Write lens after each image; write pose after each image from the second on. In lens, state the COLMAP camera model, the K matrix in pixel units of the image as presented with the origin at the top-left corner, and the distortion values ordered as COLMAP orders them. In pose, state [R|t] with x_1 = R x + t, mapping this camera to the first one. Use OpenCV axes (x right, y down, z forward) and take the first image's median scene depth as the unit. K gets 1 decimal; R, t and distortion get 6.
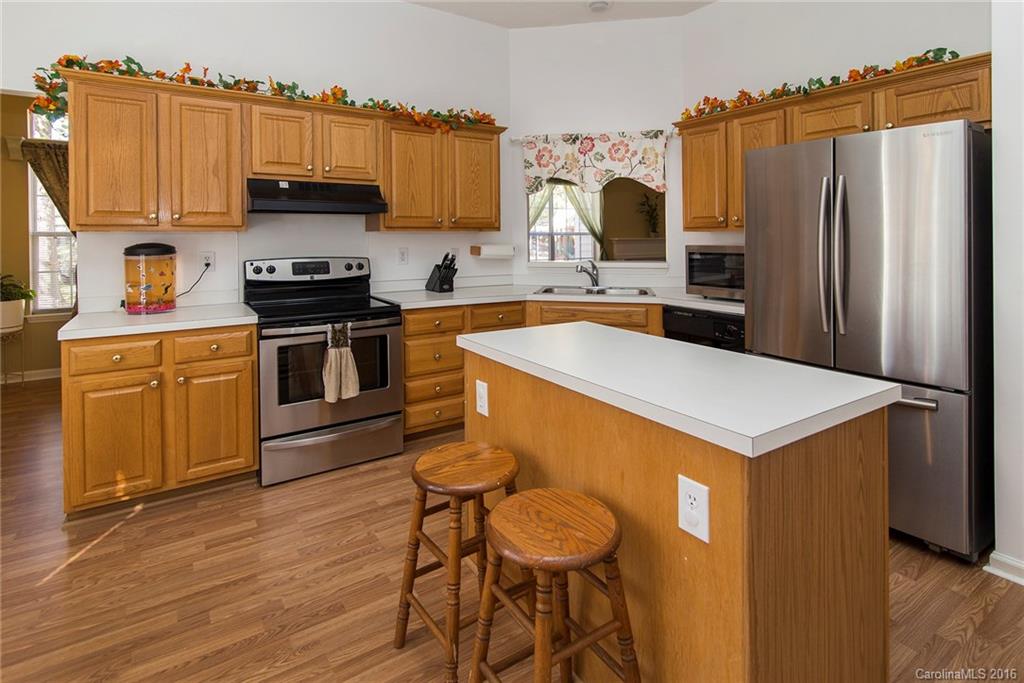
lens RADIAL K [[532.8, 0, 514.2], [0, 532.8, 236.3], [0, 0, 1]] dist [0.001243, 0.000040]
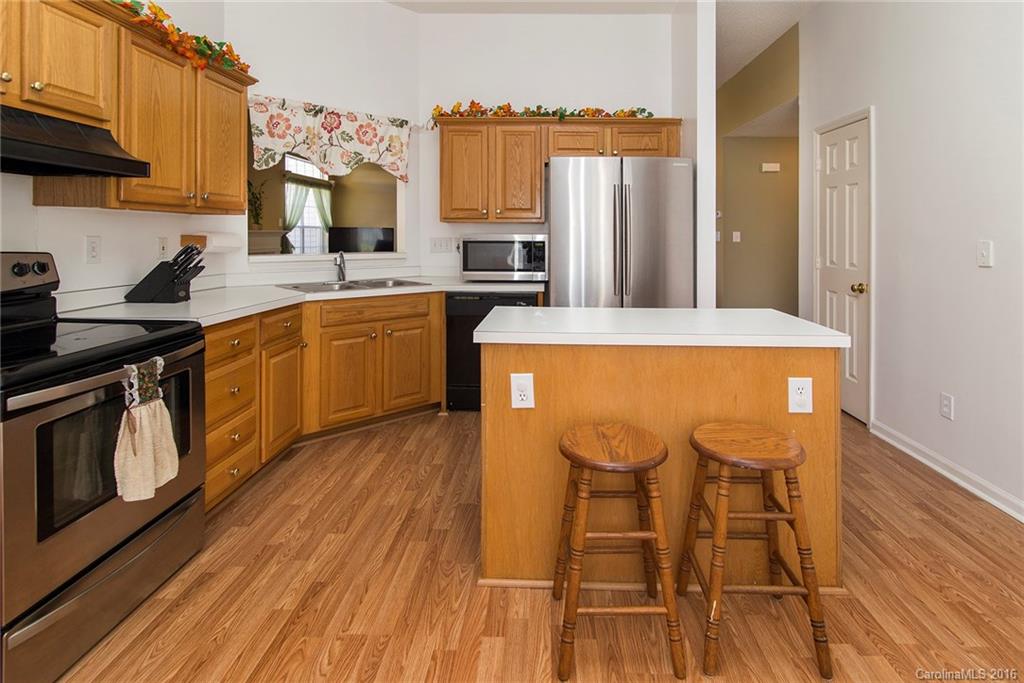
lens RADIAL K [[535.8, 0, 541.4], [0, 535.8, 229.3], [0, 0, 1]] dist [0.002207, 0.000446]
pose [[0.560258, 0.015440, 0.828174, -0.443225], [-0.009324, 0.999880, -0.012333, 0.017054], [-0.828266, -0.000812, 0.560335, 0.240528]]
